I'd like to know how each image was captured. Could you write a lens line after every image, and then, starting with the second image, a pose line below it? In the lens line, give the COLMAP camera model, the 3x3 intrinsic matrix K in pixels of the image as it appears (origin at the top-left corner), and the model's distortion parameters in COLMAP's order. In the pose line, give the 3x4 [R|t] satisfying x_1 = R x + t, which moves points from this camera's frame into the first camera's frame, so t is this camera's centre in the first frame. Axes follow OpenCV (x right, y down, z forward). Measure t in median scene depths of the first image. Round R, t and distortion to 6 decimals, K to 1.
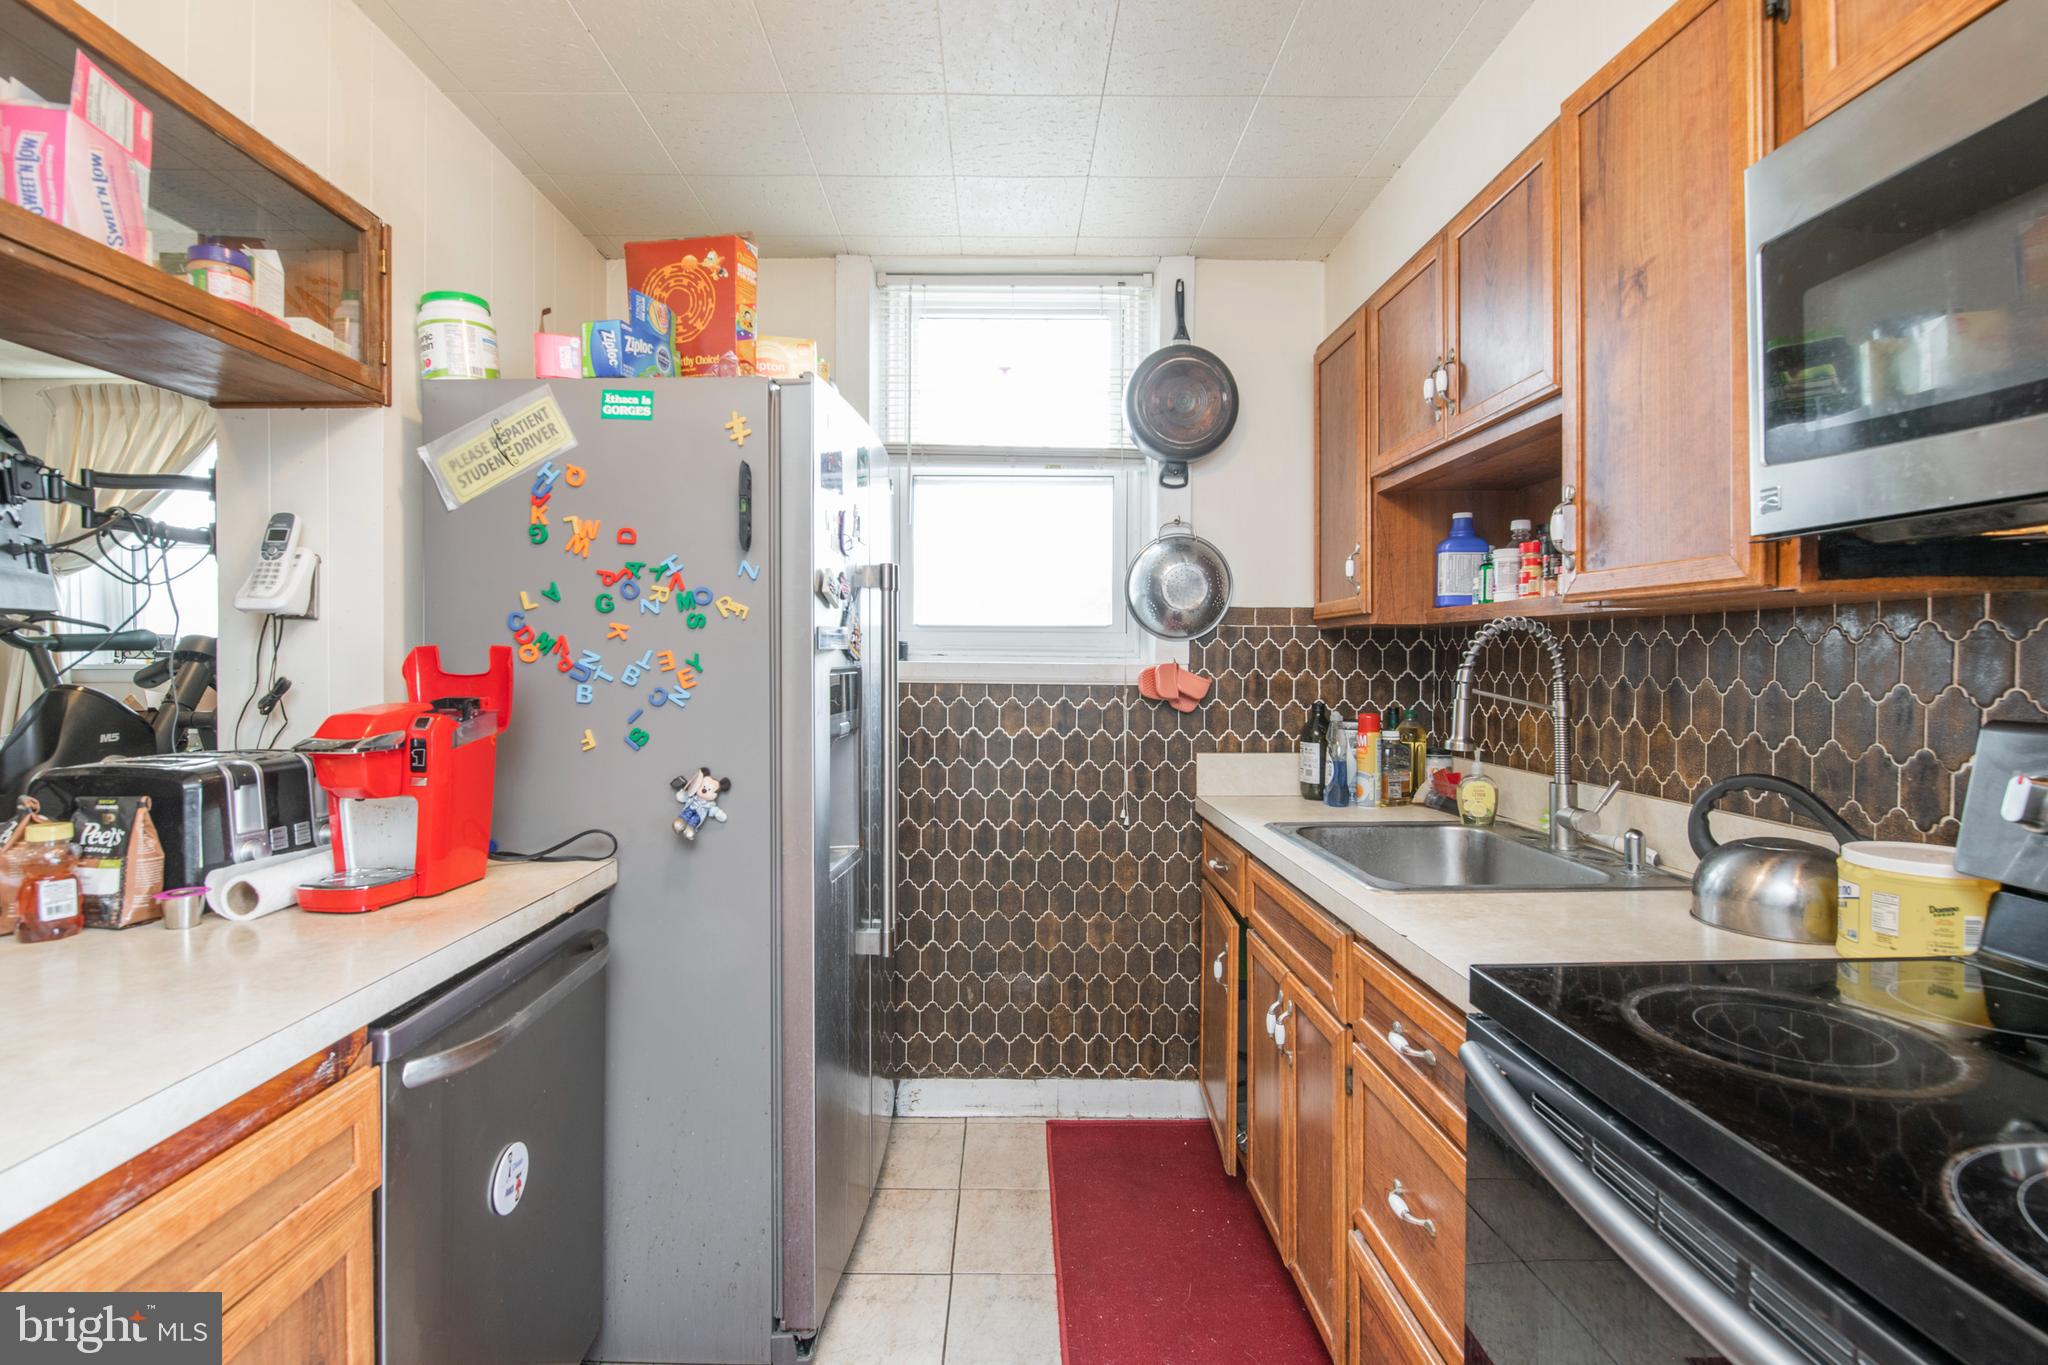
lens RADIAL K [[938.3, 0, 1019.4], [0, 938.3, 657.1], [0, 0, 1]] dist [0.002206, -0.006674]
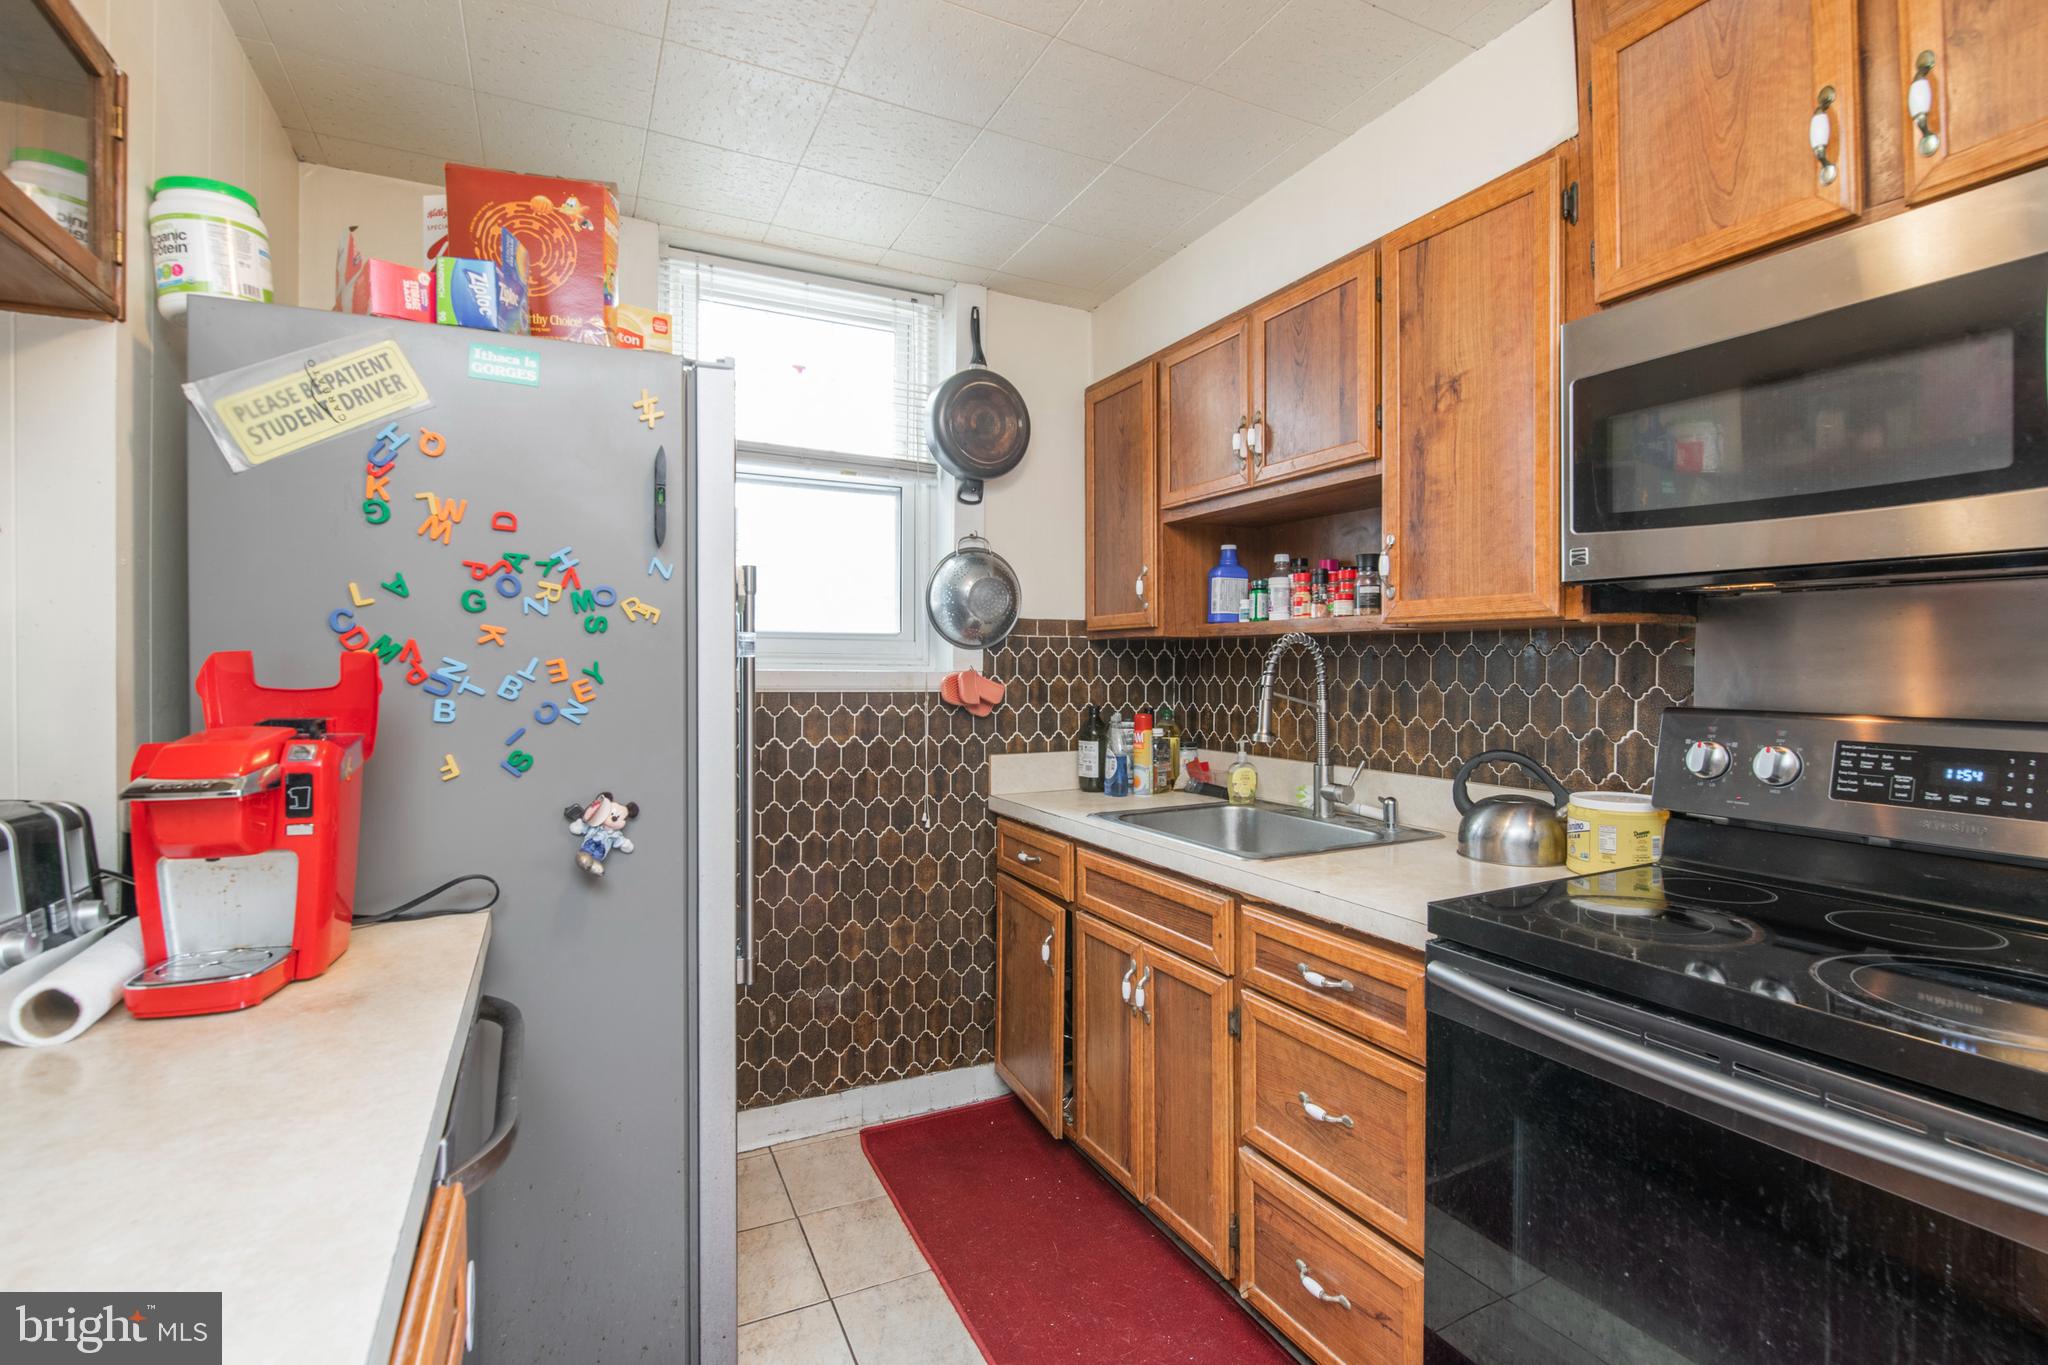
lens RADIAL K [[933.1, 0, 1025.7], [0, 933.1, 662.6], [0, 0, 1]] dist [0.001536, -0.006579]
pose [[0.900171, 0.000800, 0.435536, -0.336744], [-0.000575, 1.000000, -0.000647, -0.002509], [-0.435537, 0.000332, 0.900171, 0.044418]]
